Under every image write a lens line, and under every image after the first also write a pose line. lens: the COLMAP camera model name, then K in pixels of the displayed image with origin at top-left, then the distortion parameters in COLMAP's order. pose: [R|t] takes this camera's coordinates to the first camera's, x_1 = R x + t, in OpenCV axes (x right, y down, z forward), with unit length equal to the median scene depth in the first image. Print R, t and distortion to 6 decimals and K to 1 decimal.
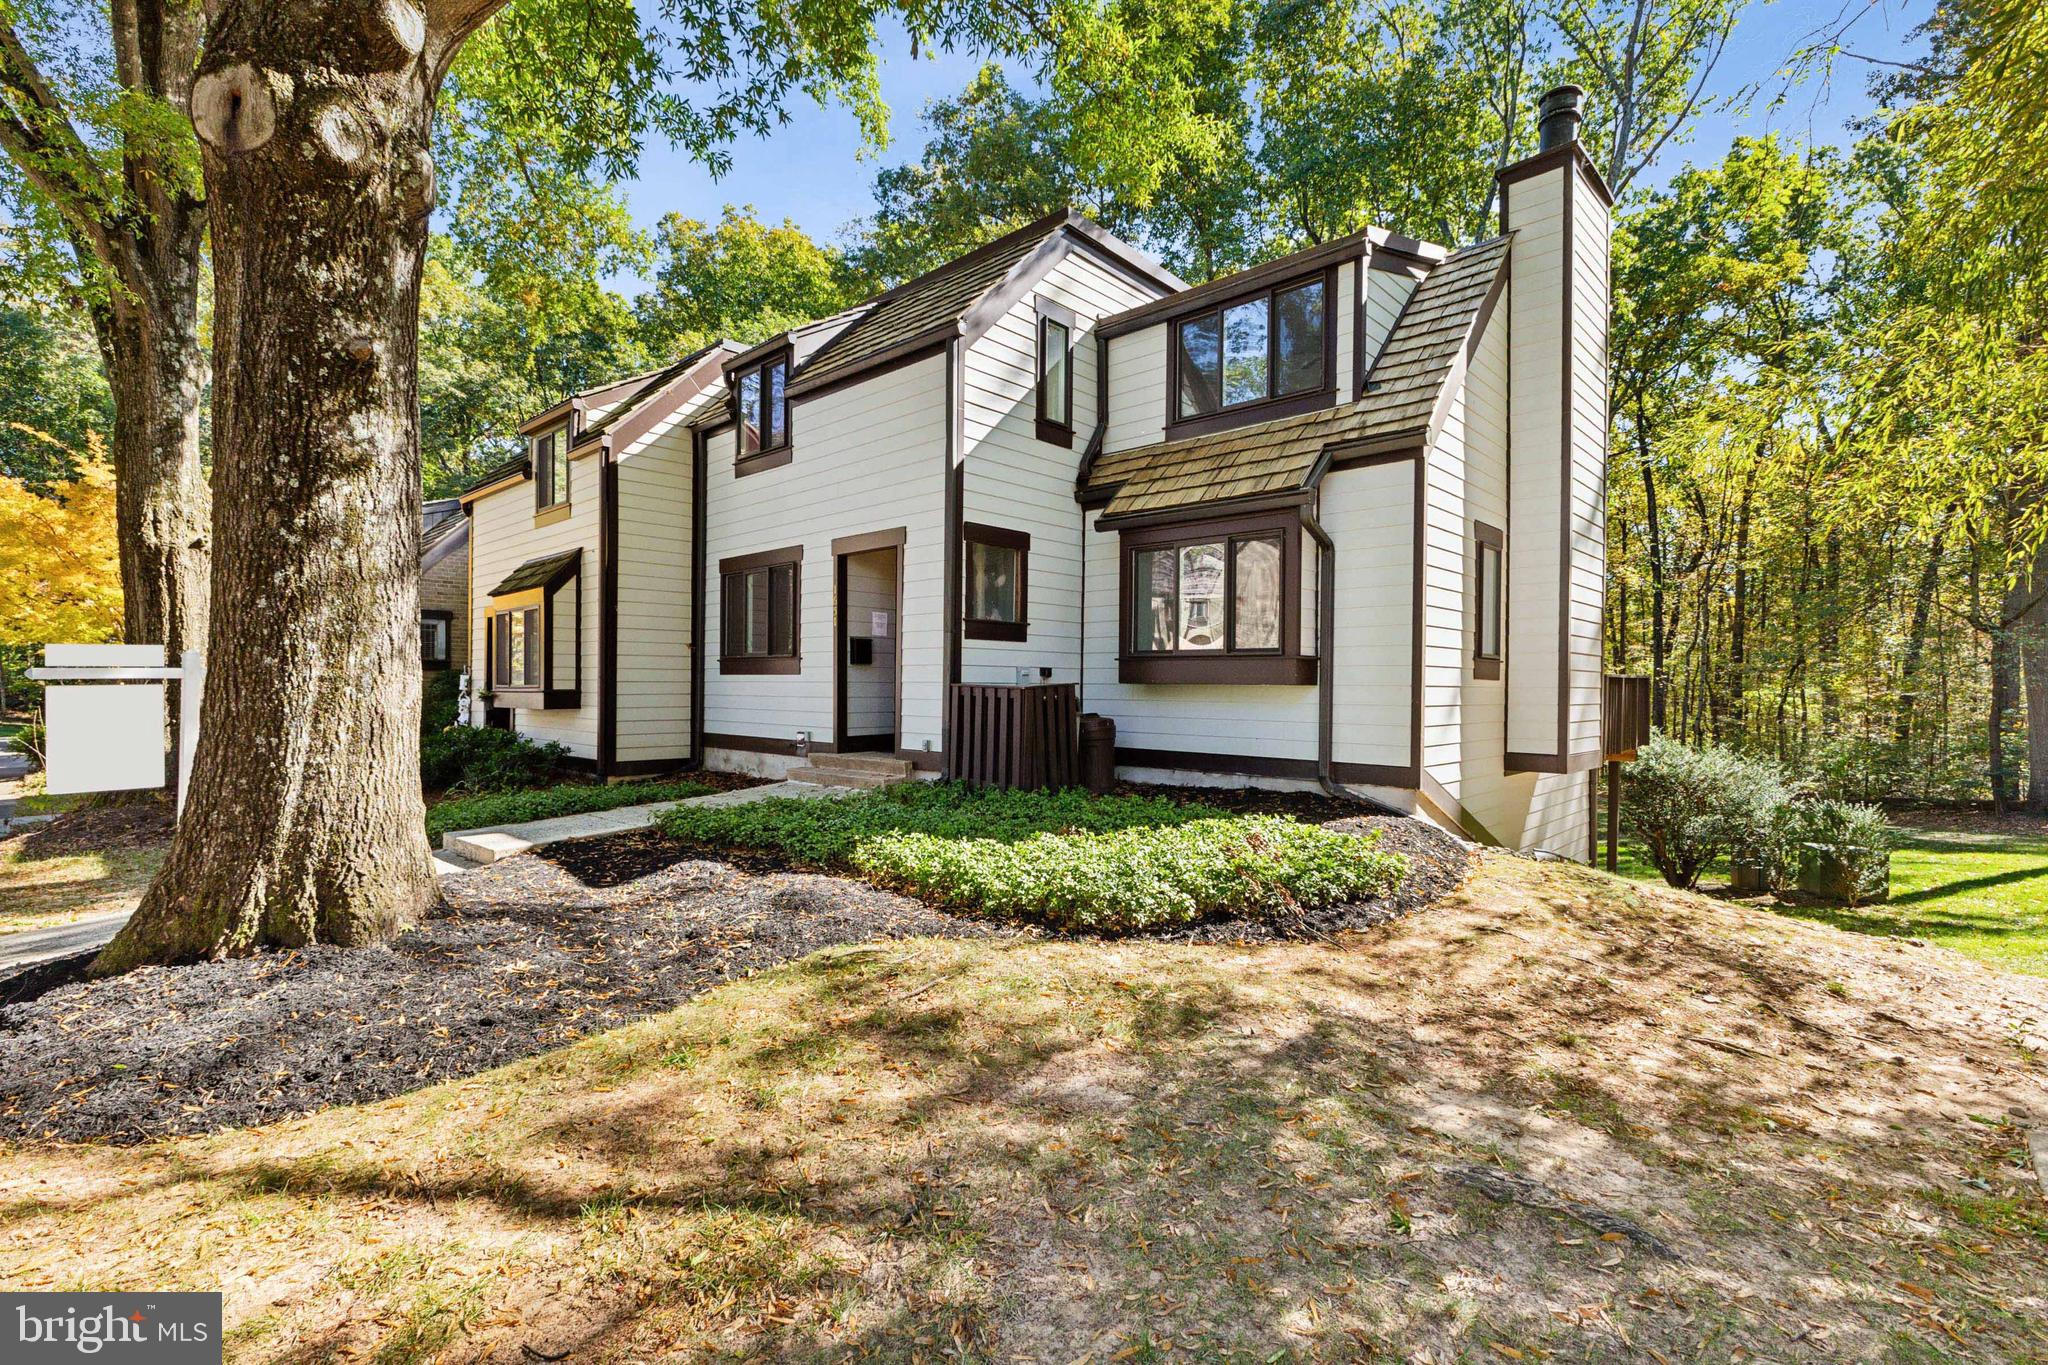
lens RADIAL K [[918.5, 0, 1024.0], [0, 918.5, 682.5], [0, 0, 1]] dist [0.000542, 0.000062]
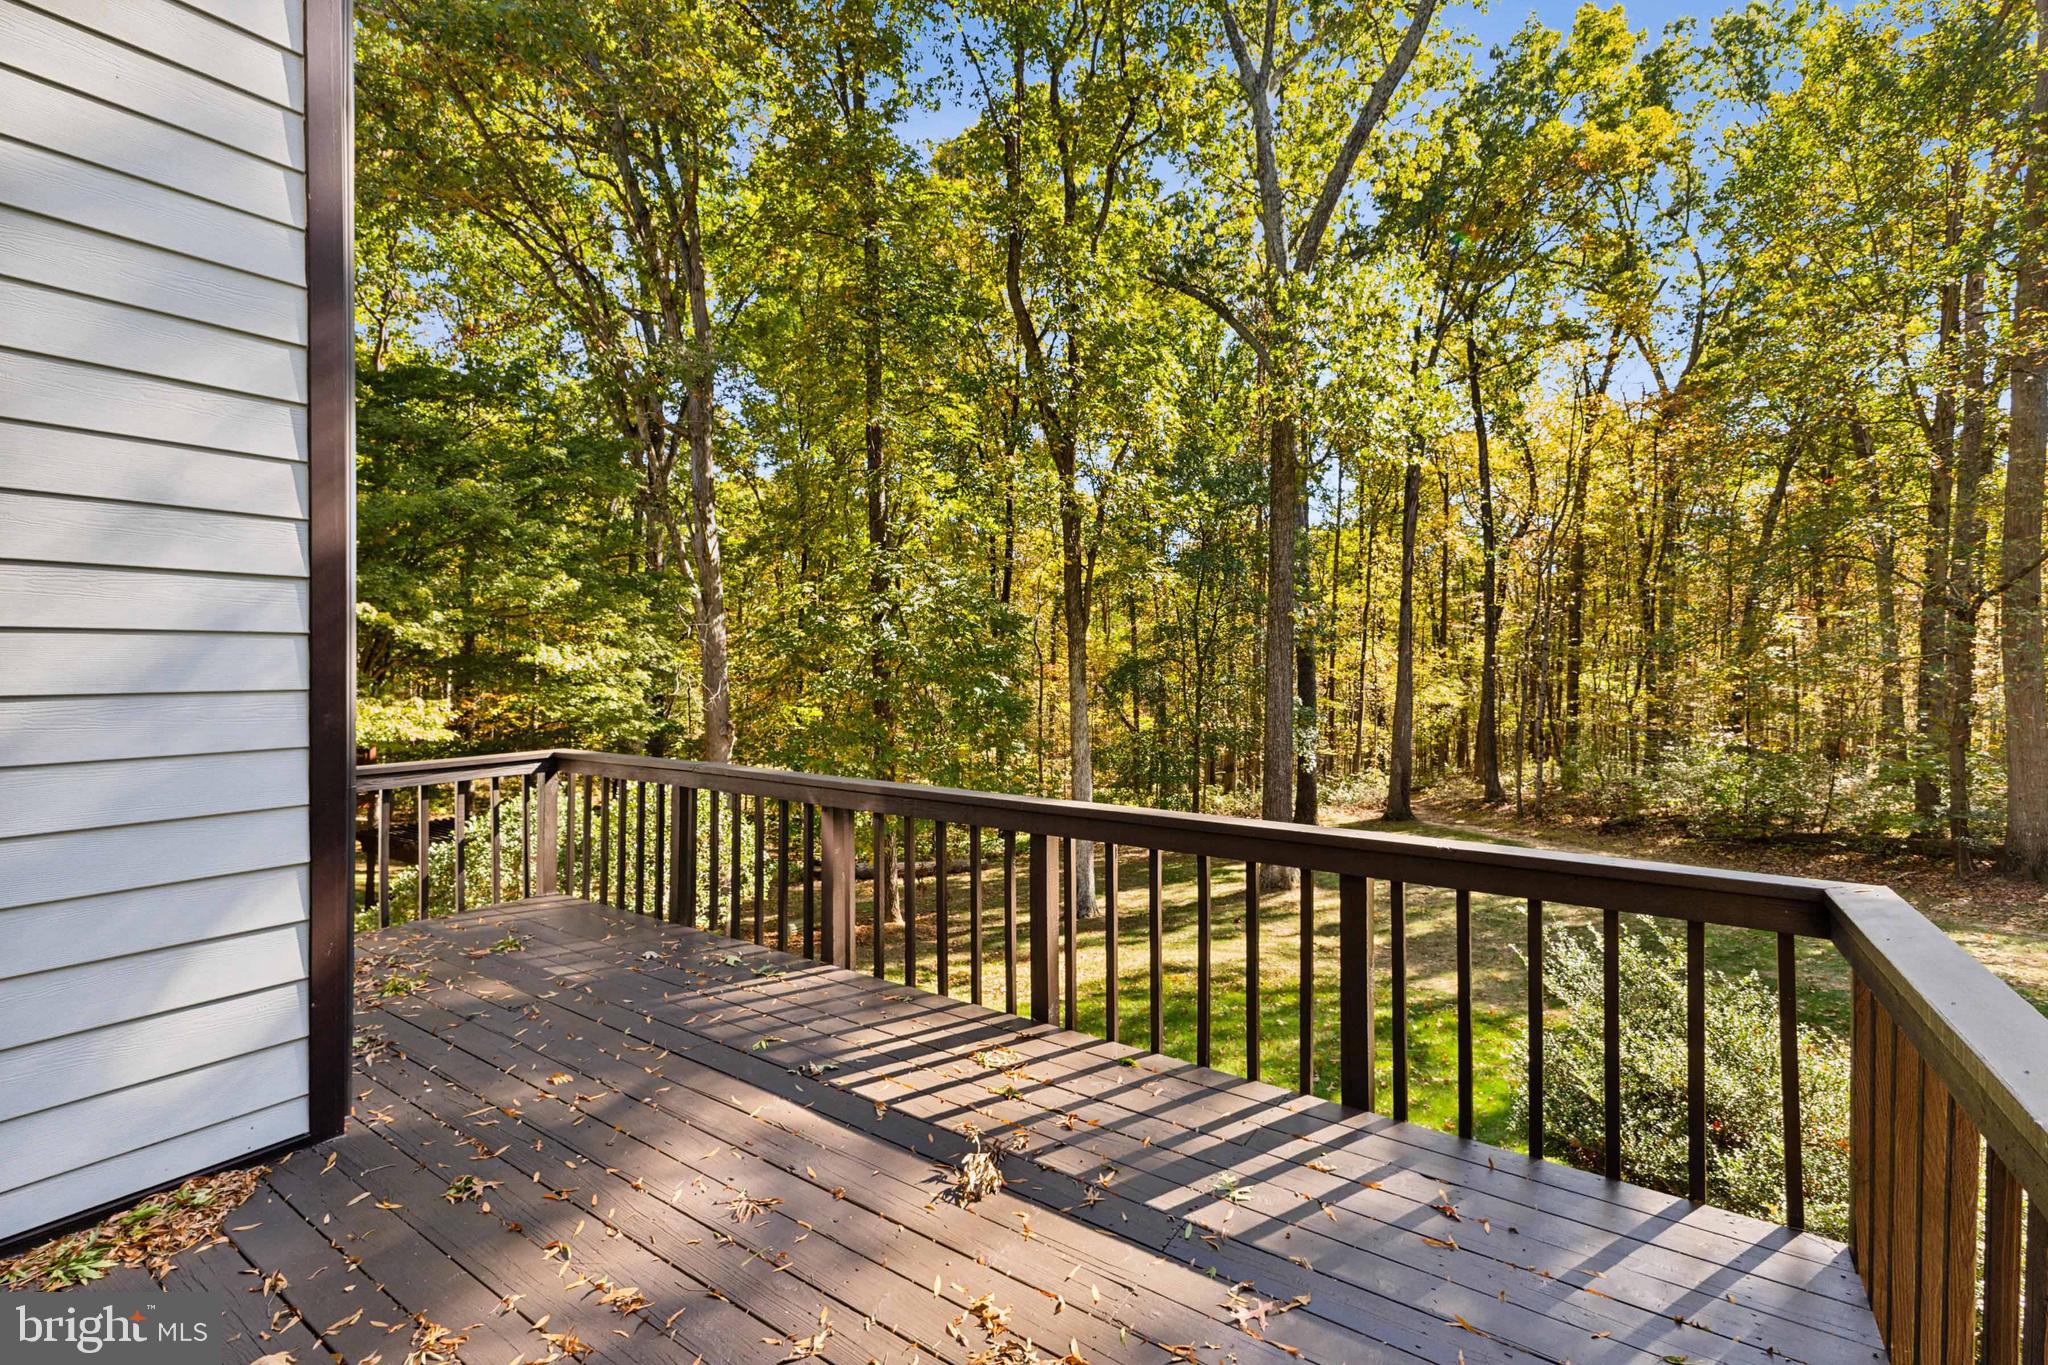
lens RADIAL K [[912.6, 0, 1026.1], [0, 912.6, 658.9], [0, 0, 1]] dist [0.010966, -0.000037]
pose [[0.987476, -0.000375, 0.157768, 0.107476], [-0.000055, 0.999996, 0.002722, -0.008474], [-0.157768, -0.002697, 0.987472, 0.182481]]
